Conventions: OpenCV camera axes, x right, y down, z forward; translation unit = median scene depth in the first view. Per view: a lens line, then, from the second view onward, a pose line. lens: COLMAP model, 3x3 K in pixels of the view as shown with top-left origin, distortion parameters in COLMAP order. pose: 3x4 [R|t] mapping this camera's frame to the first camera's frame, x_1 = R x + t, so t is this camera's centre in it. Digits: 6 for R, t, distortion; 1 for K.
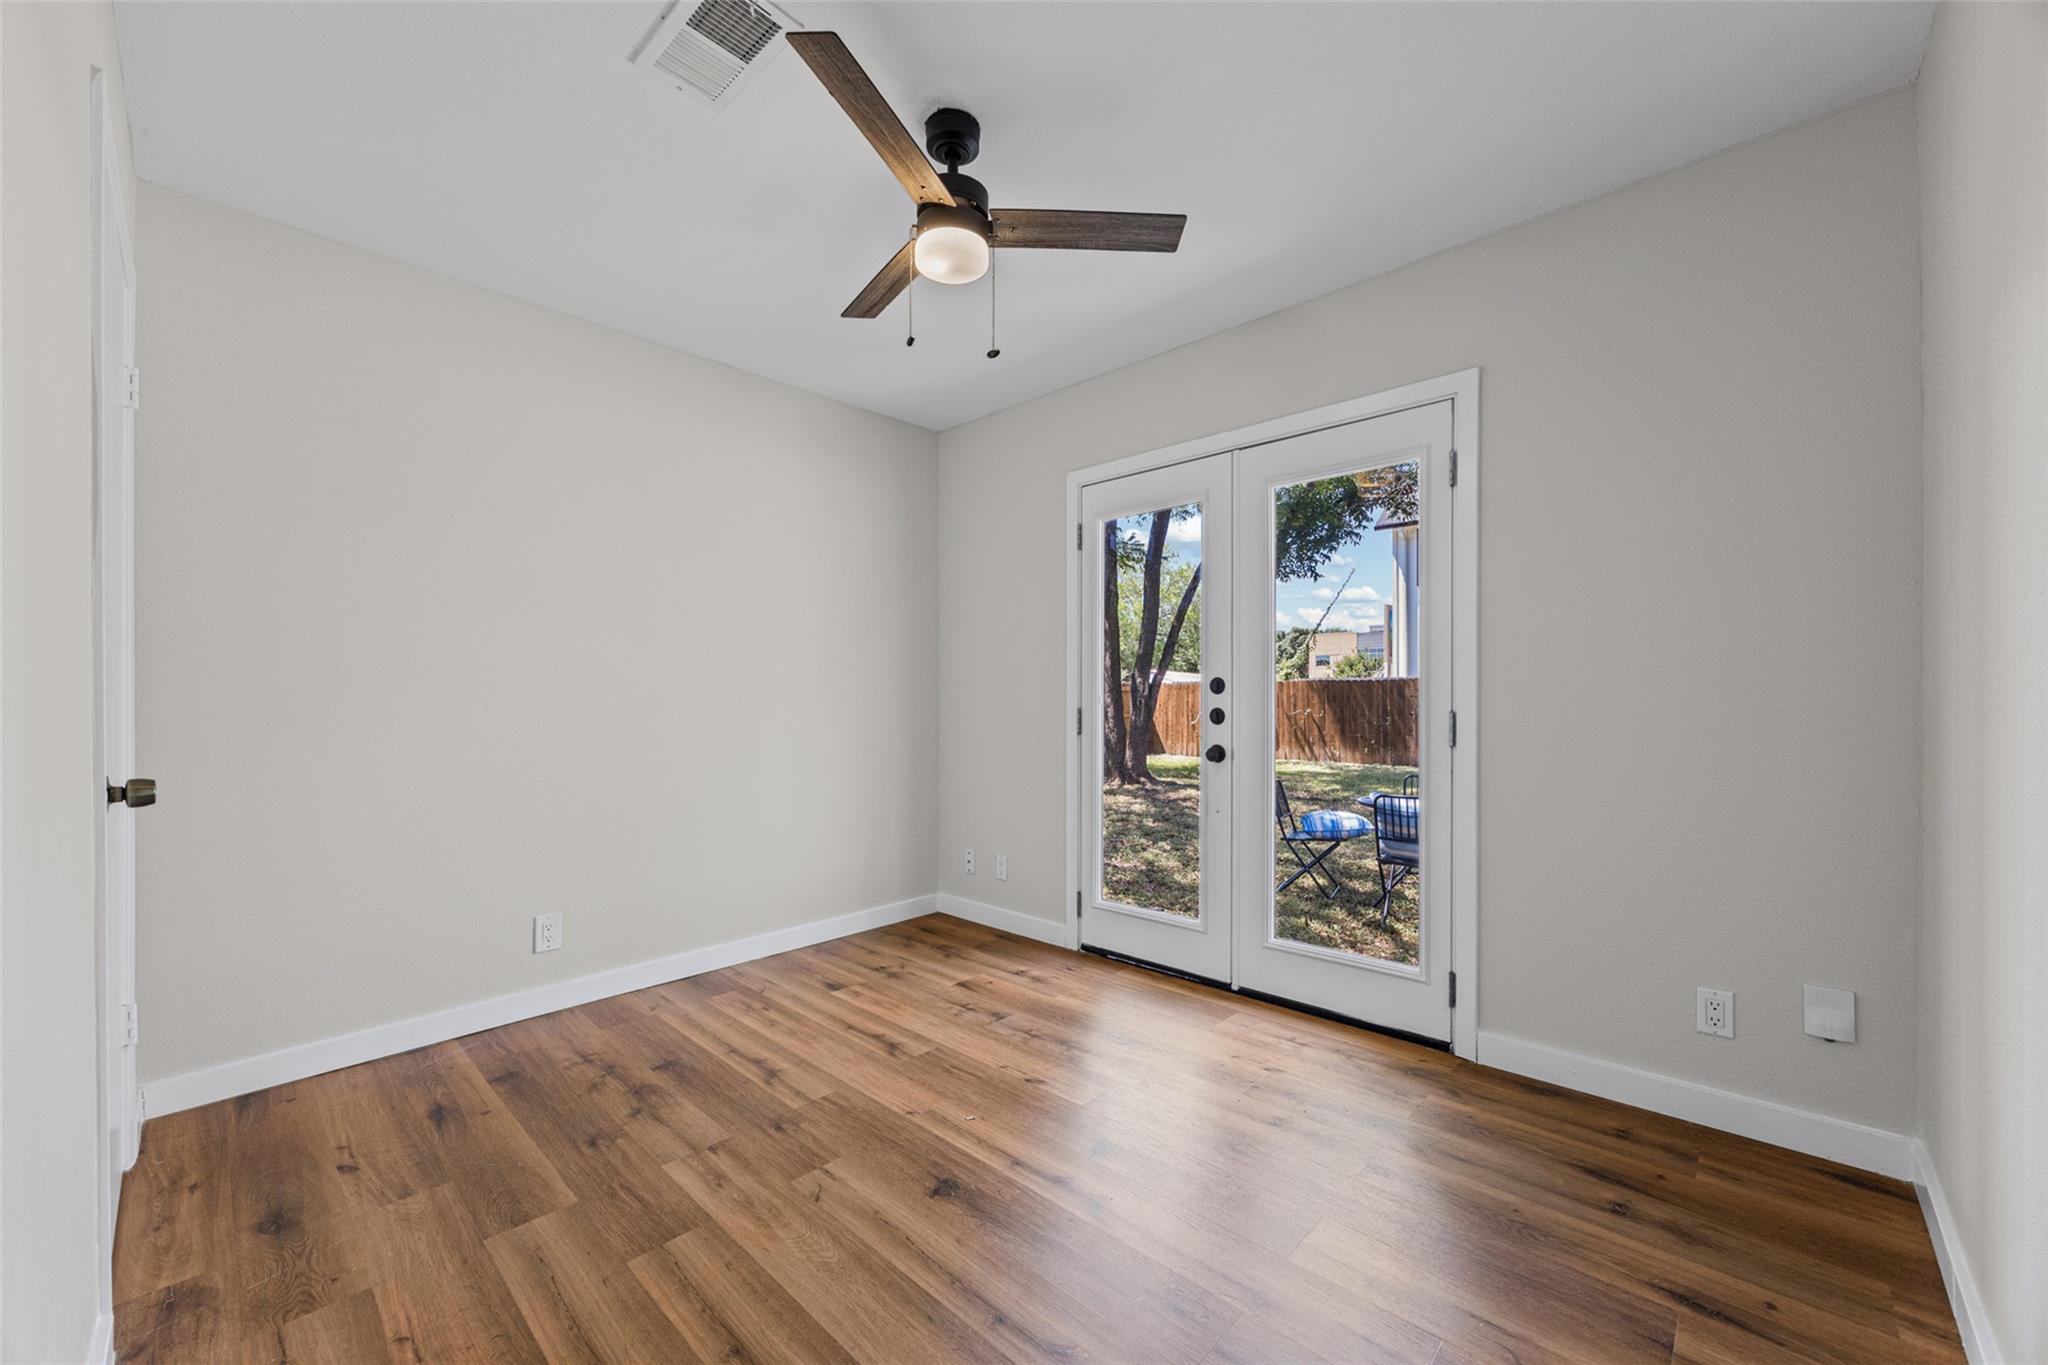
lens RADIAL K [[785.3, 0, 1034.7], [0, 785.3, 670.5], [0, 0, 1]] dist [-0.007042, 0.000271]
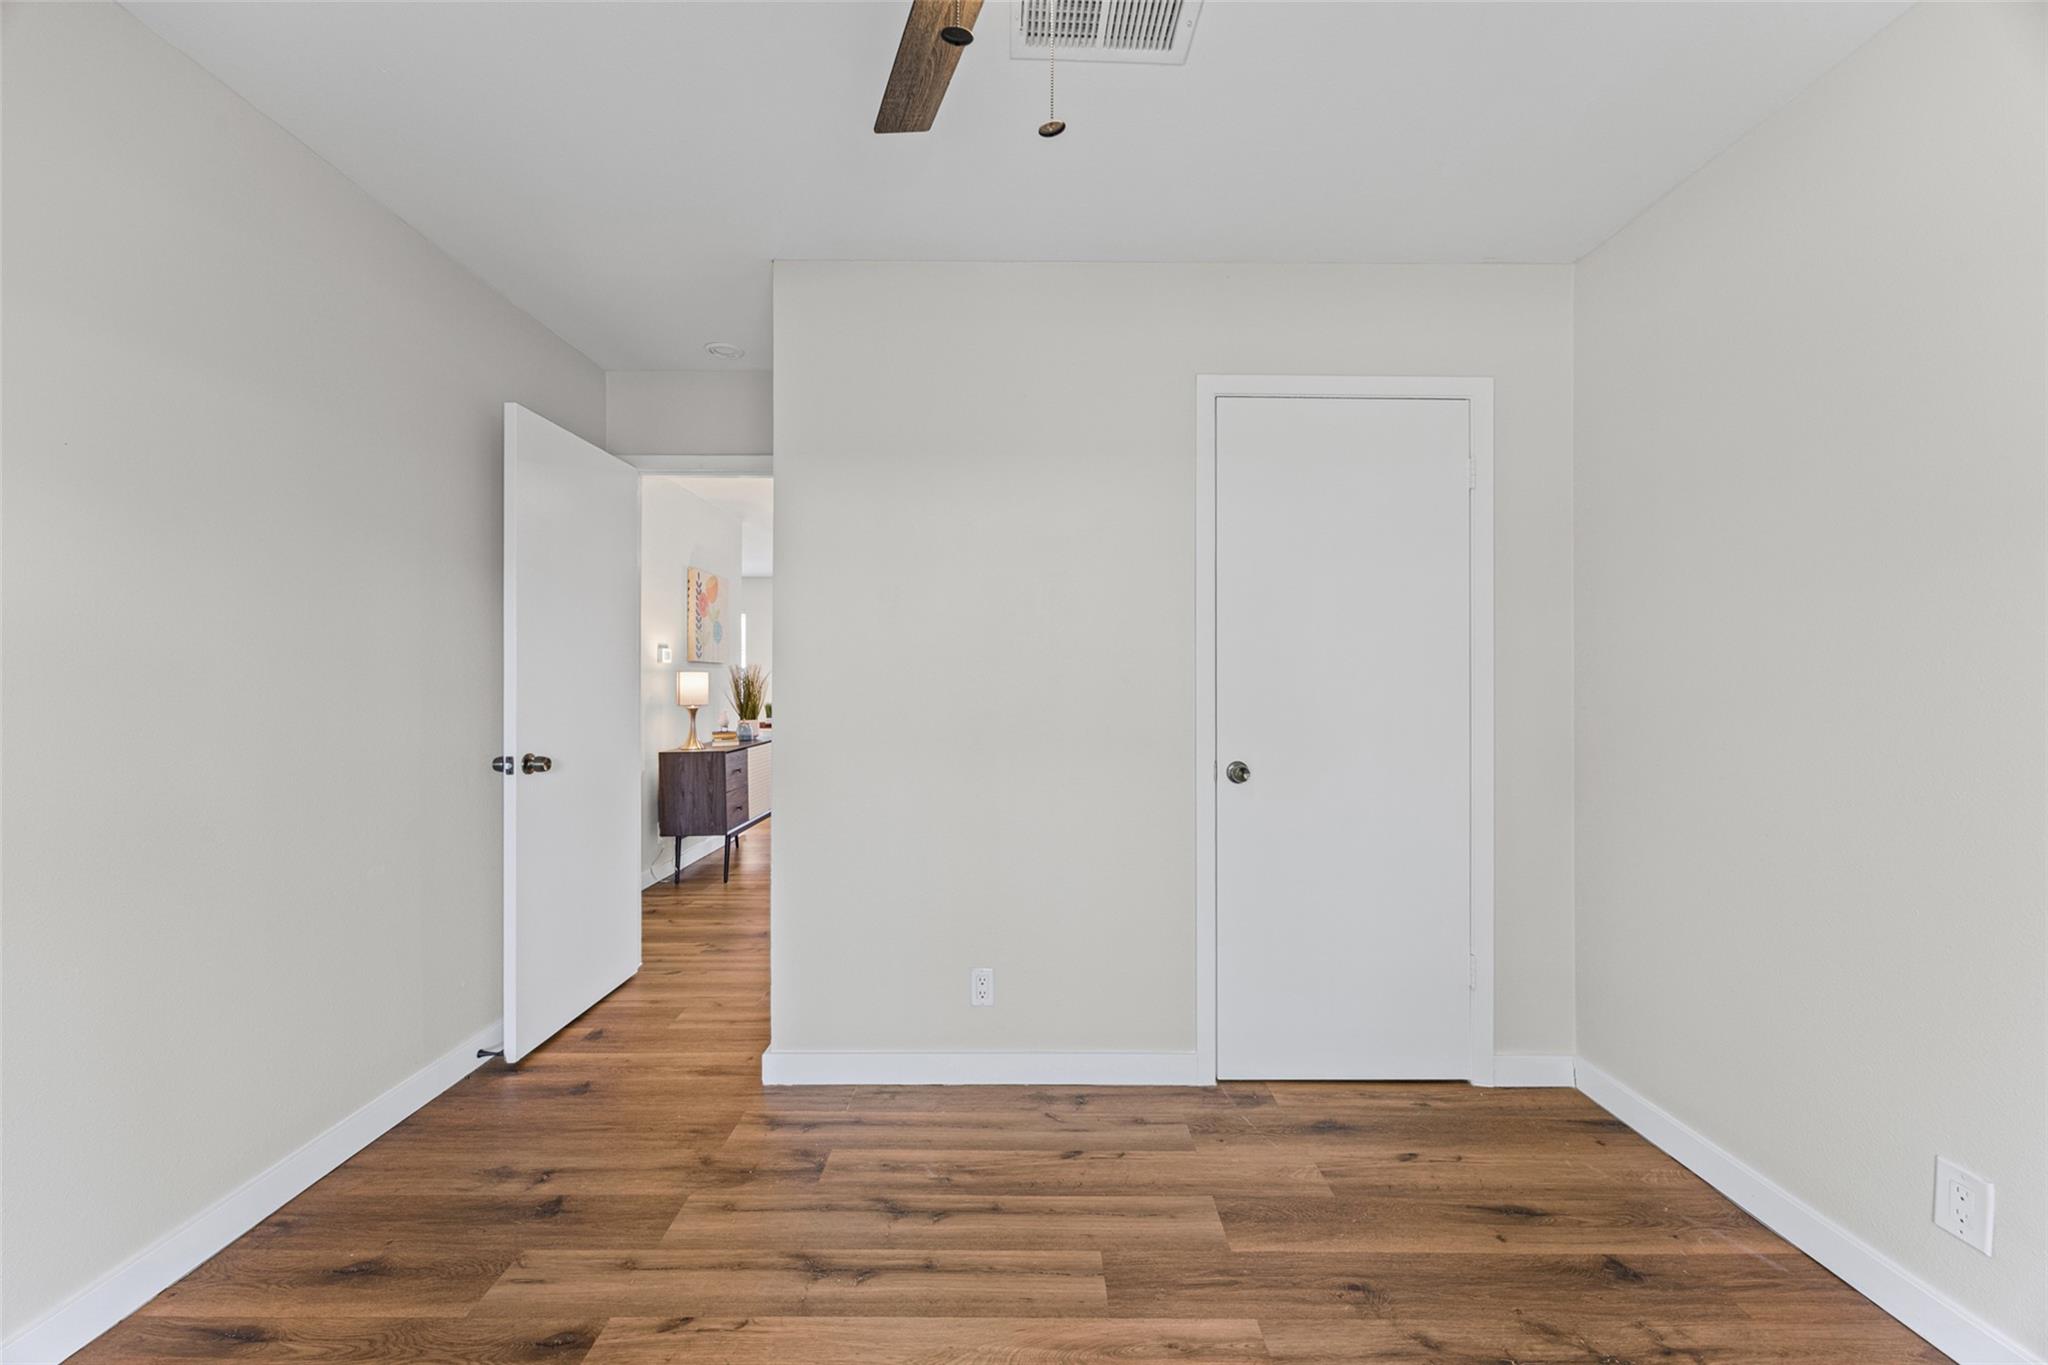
lens RADIAL K [[785.3, 0, 1020.6], [0, 785.3, 670.2], [0, 0, 1]] dist [-0.007042, 0.000271]
pose [[-0.722576, 0.002217, -0.691288, 0.272973], [0.018635, 0.999694, -0.016272, -0.028717], [0.691040, -0.024639, -0.722397, 1.537799]]
